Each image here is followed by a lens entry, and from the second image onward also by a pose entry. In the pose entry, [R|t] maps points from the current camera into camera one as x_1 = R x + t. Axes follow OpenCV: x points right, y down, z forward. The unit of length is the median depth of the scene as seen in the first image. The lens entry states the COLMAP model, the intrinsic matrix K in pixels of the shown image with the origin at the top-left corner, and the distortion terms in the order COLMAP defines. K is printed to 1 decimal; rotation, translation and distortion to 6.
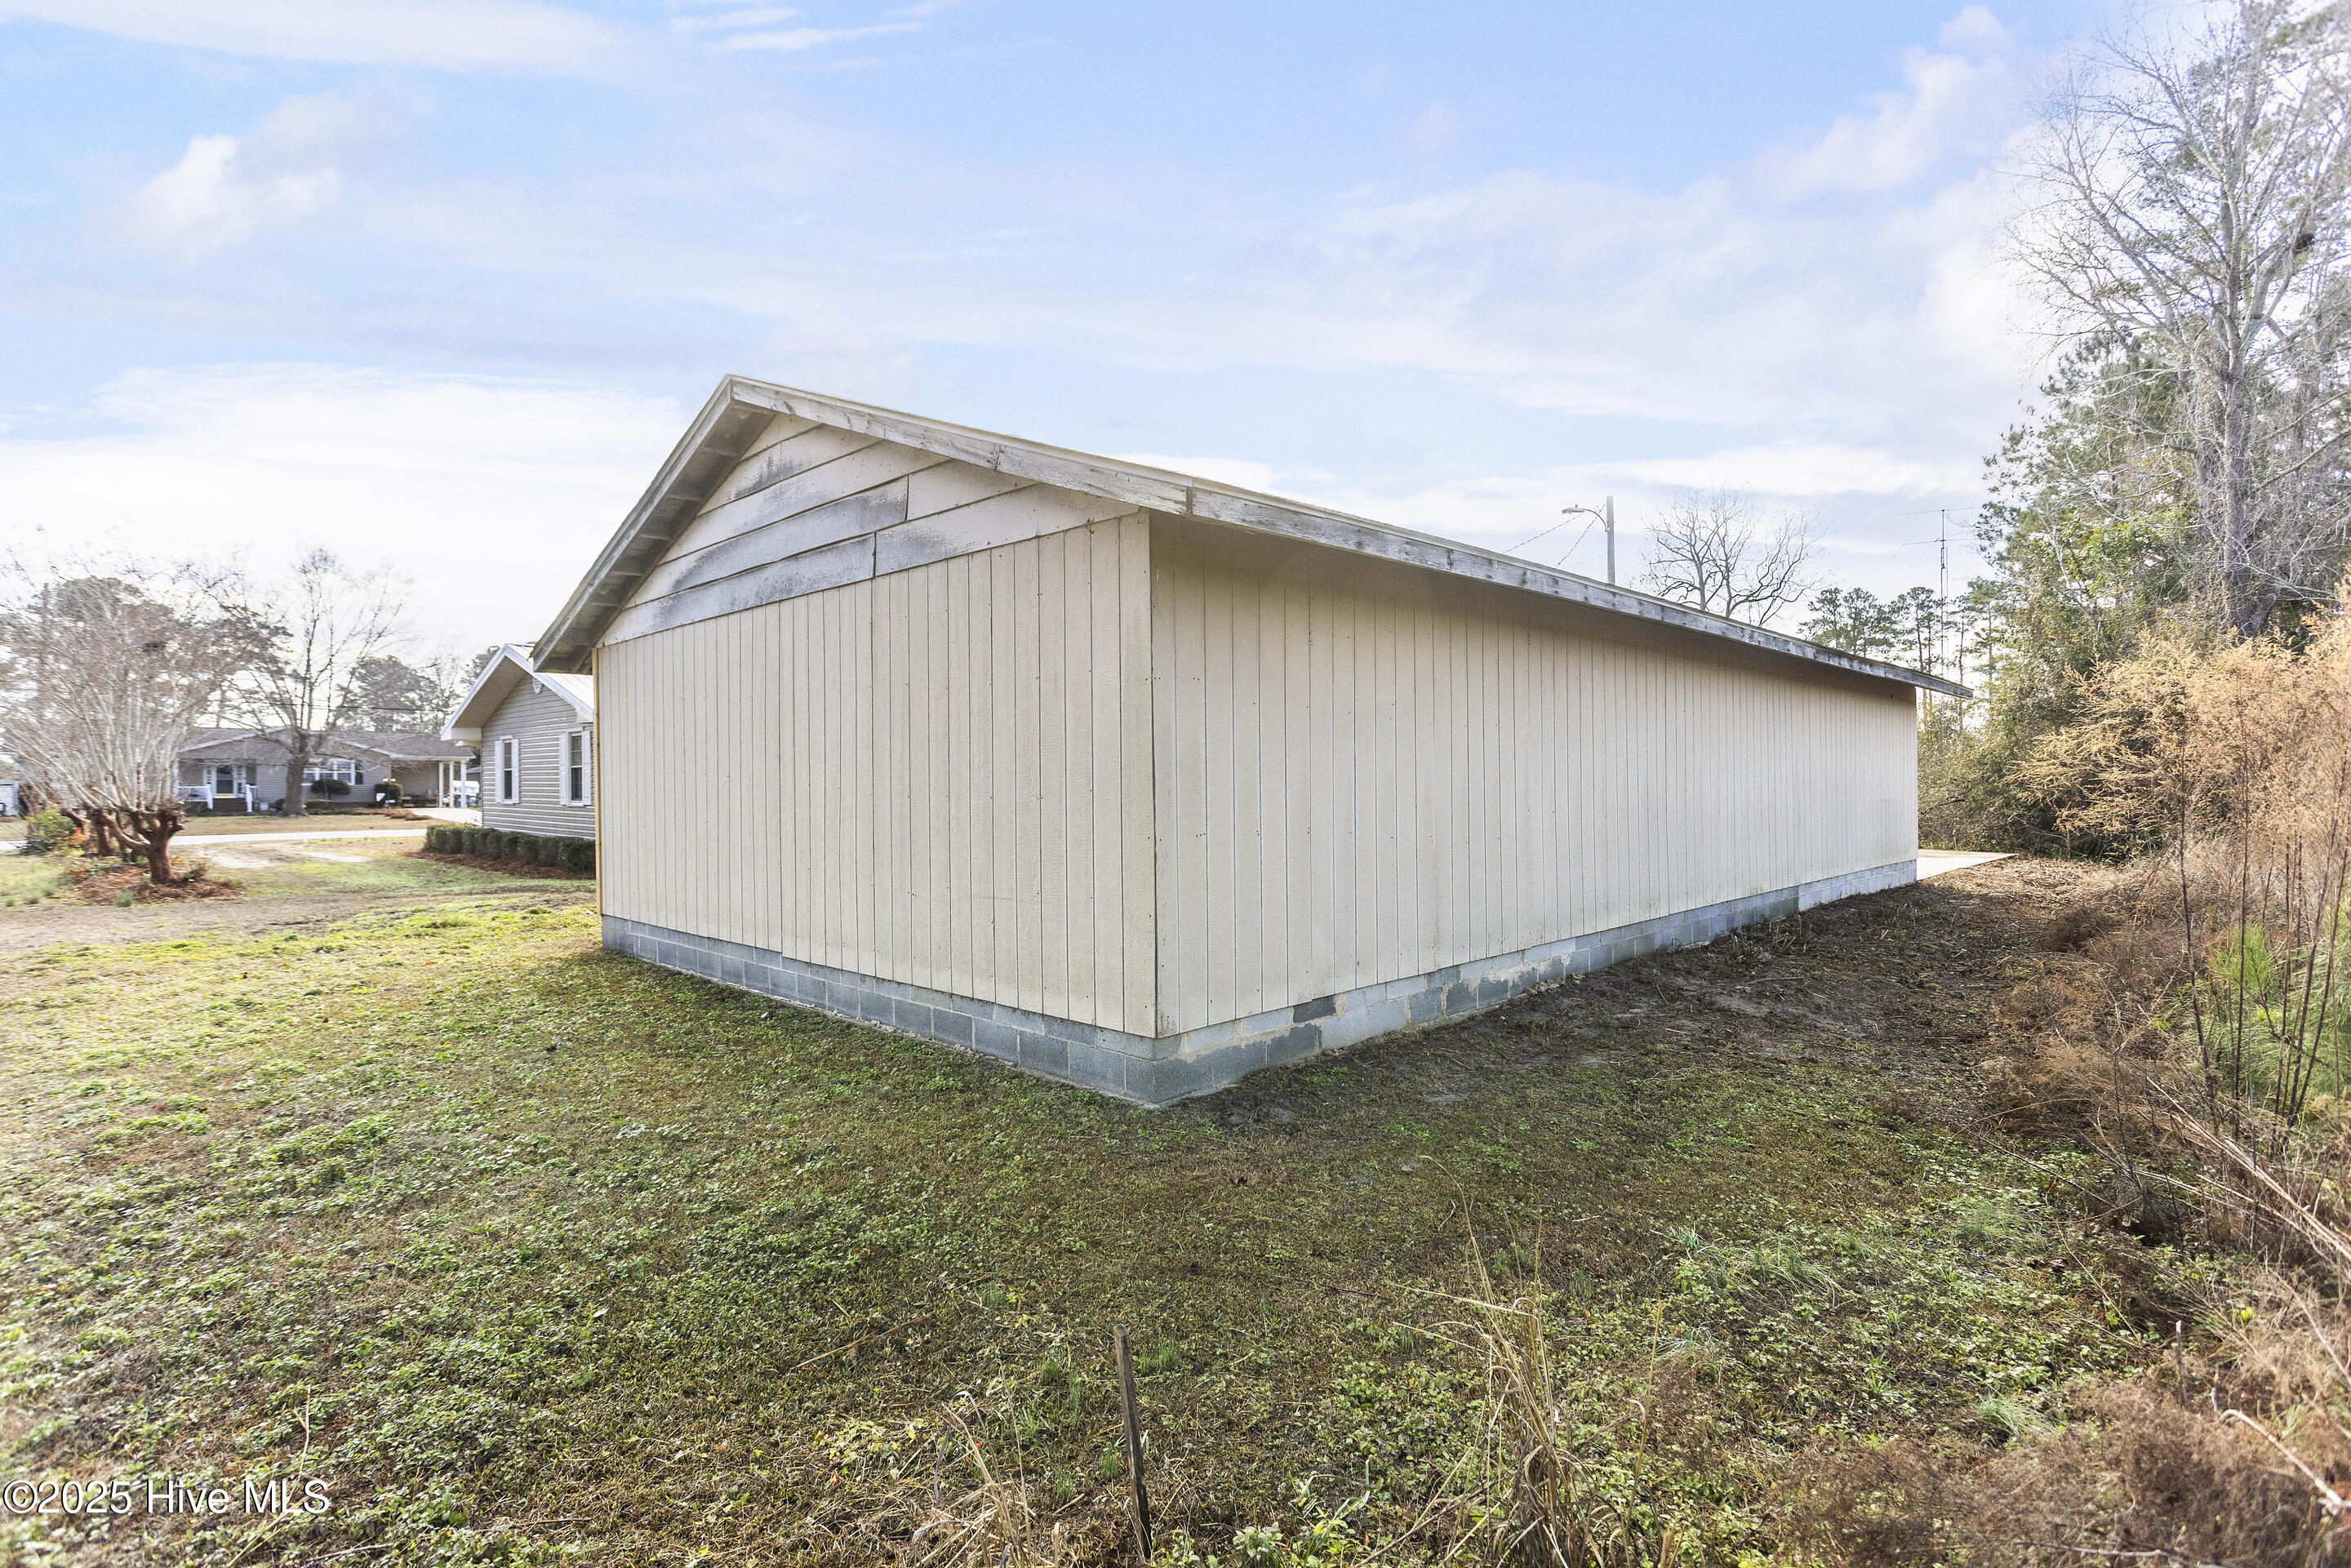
lens RADIAL K [[1126.6, 0, 1167.1], [0, 1126.6, 785.3], [0, 0, 1]] dist [-0.004438, -0.000162]
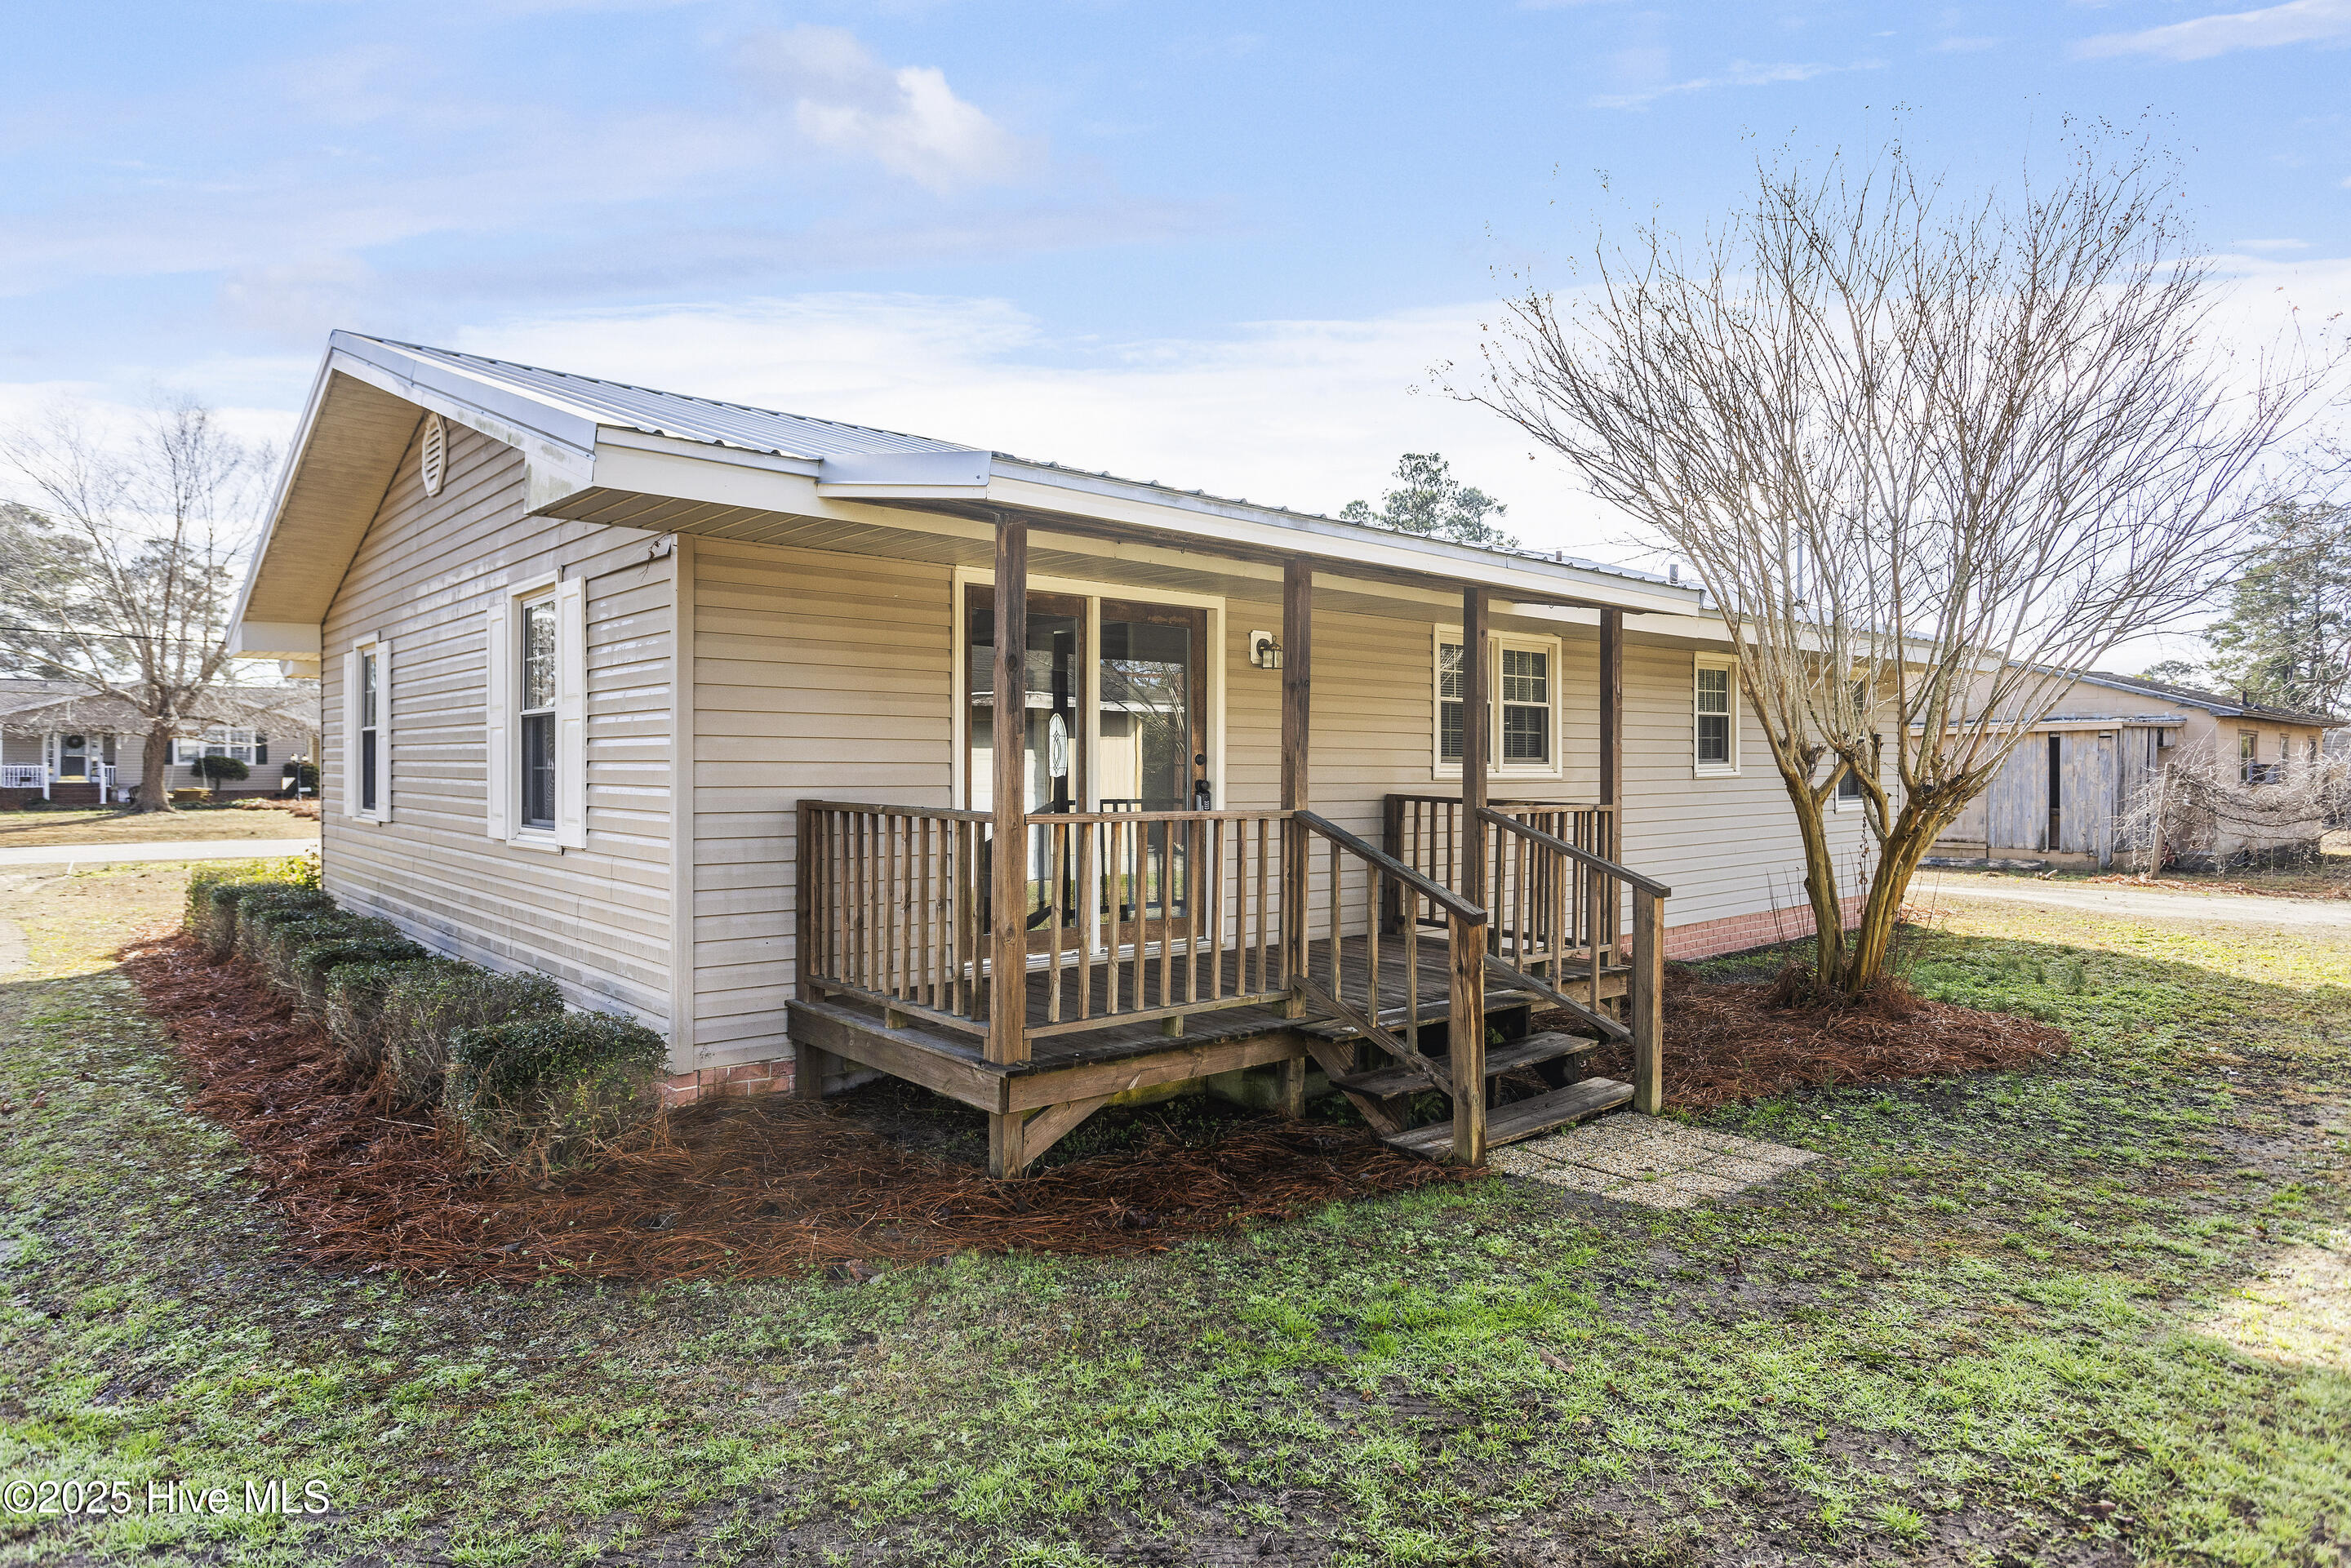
lens RADIAL K [[1397.8, 0, 1190.6], [0, 1397.8, 785.8], [0, 0, 1]] dist [-0.004982, -0.000768]
pose [[0.997695, 0.008820, -0.067286, -0.115924], [-0.008168, 0.999917, 0.009961, -0.000752], [0.067368, -0.009389, 0.997684, 0.227314]]
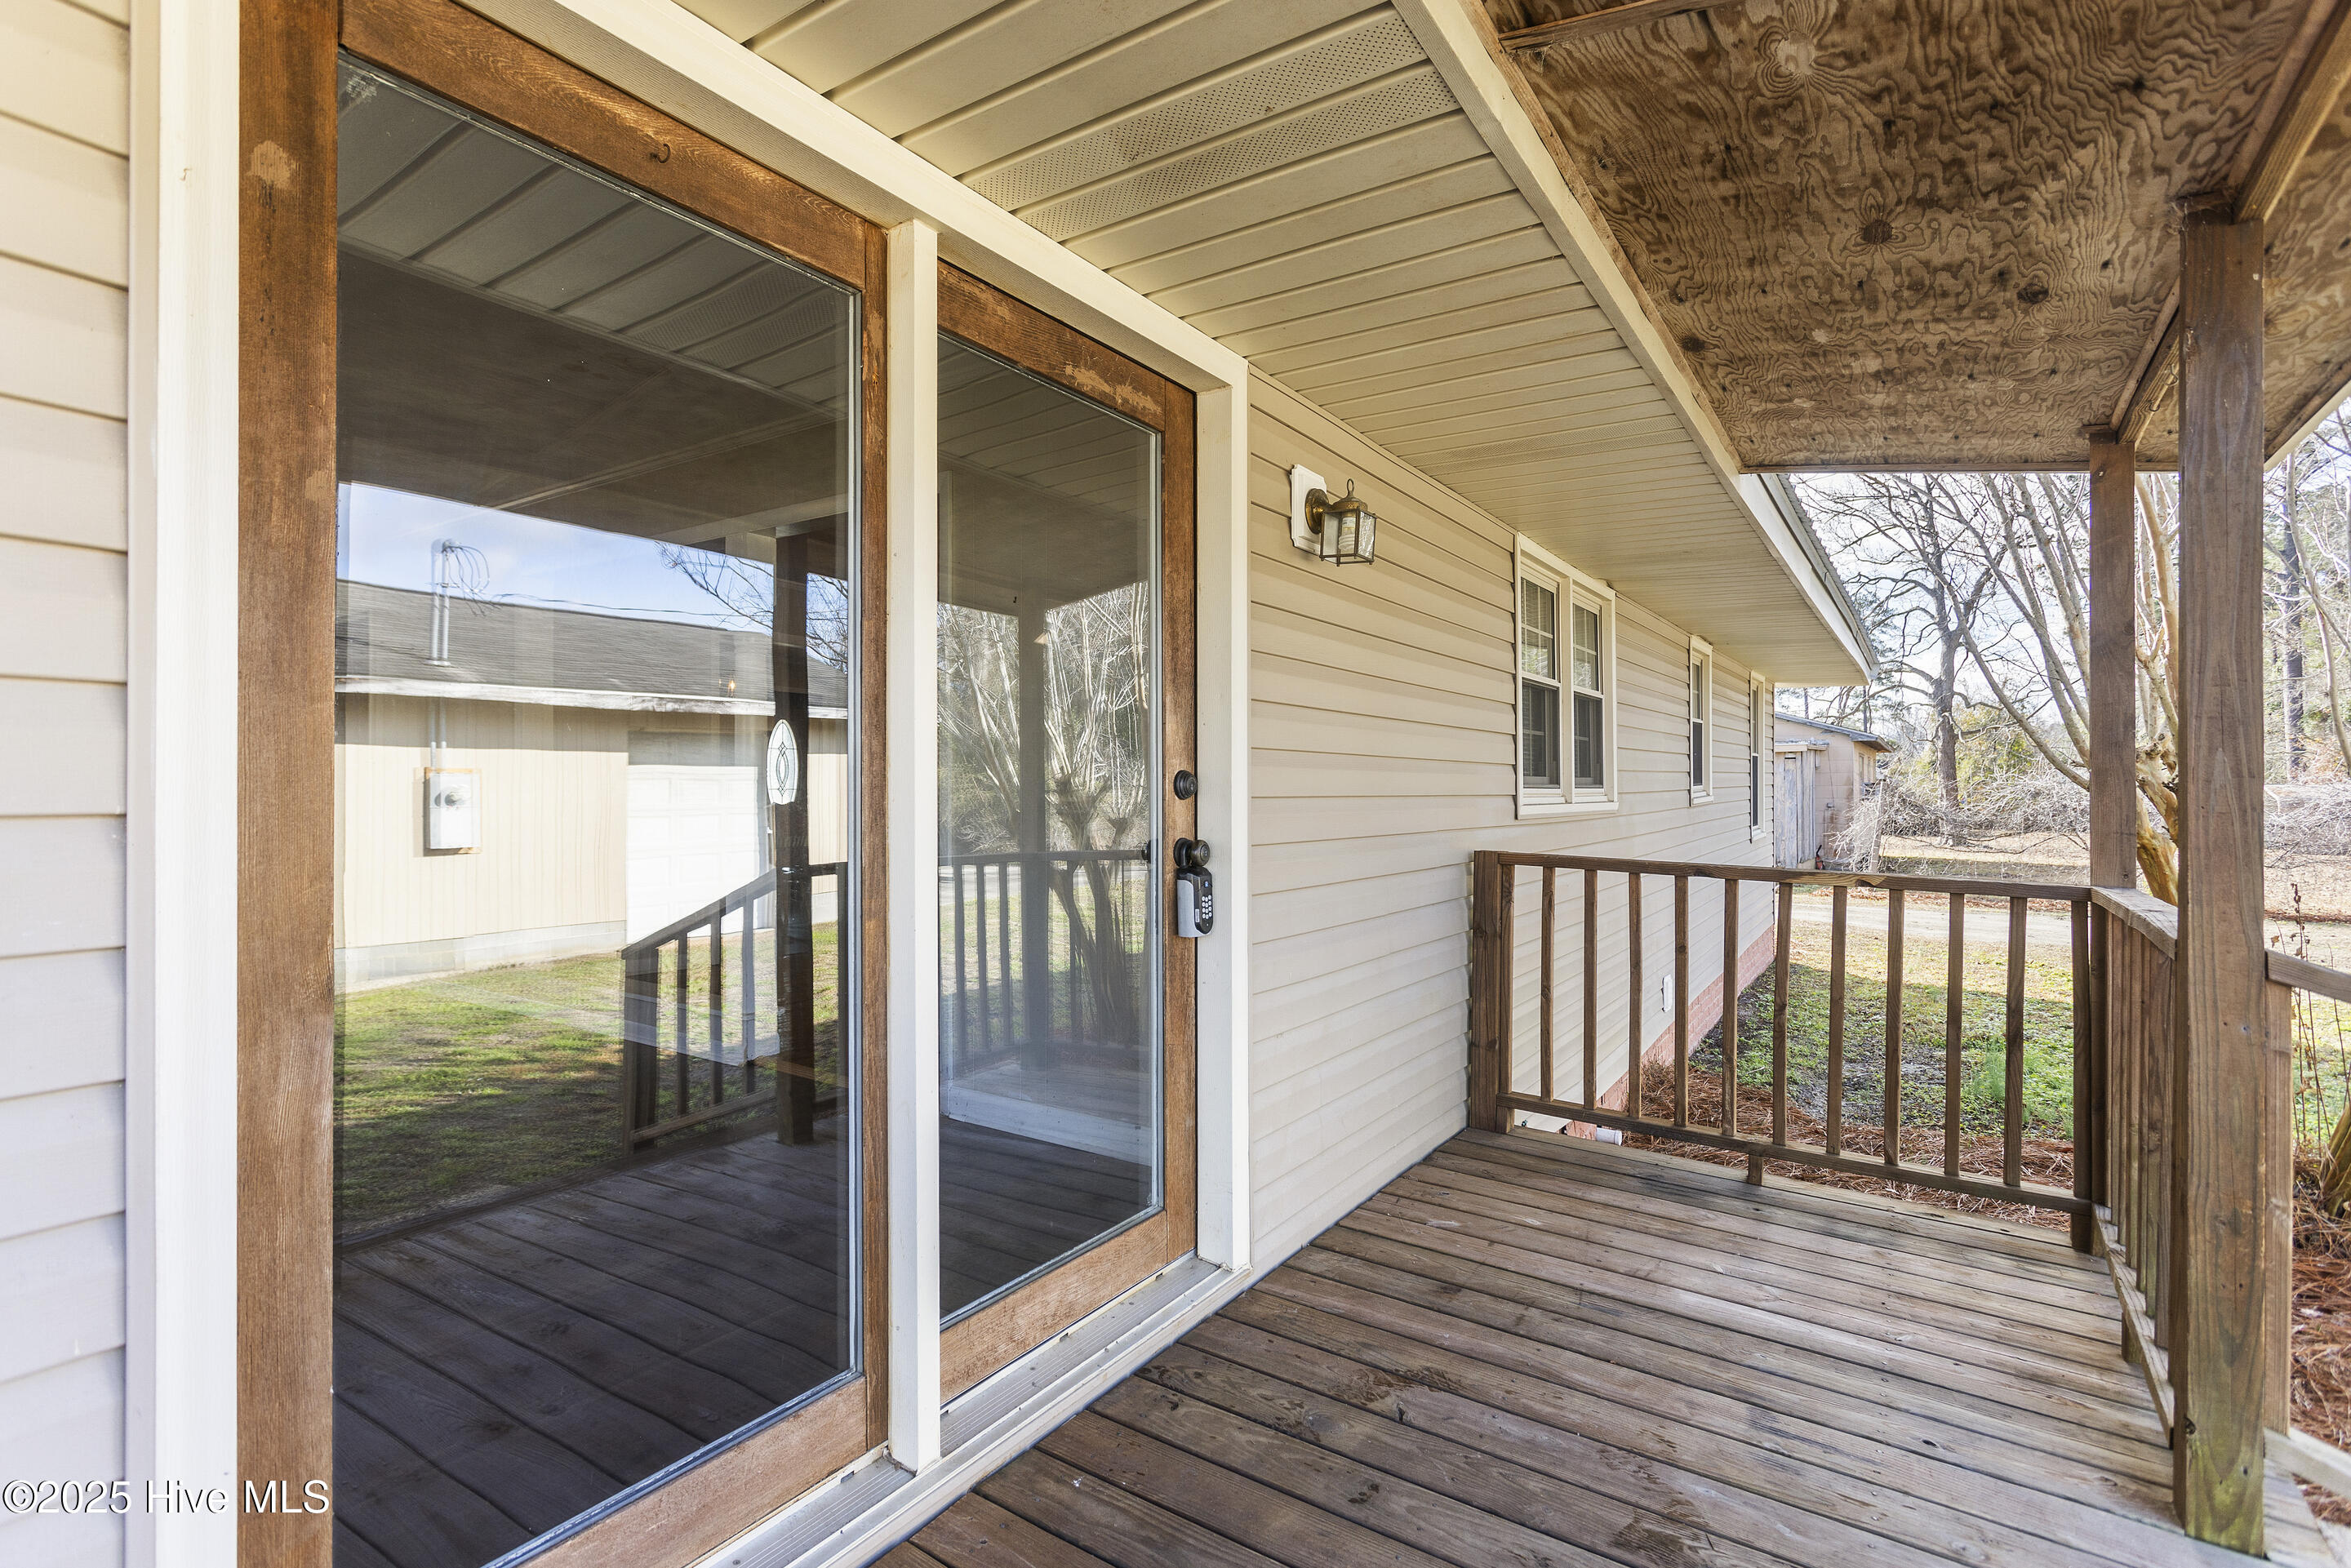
lens RADIAL K [[1126.6, 0, 1188.3], [0, 1126.6, 777.5], [0, 0, 1]] dist [-0.004438, -0.000162]
pose [[0.983426, 0.015854, 0.180618, -0.130967], [-0.015128, 0.999871, -0.005397, -0.001987], [-0.180680, 0.002575, 0.983539, 0.319824]]
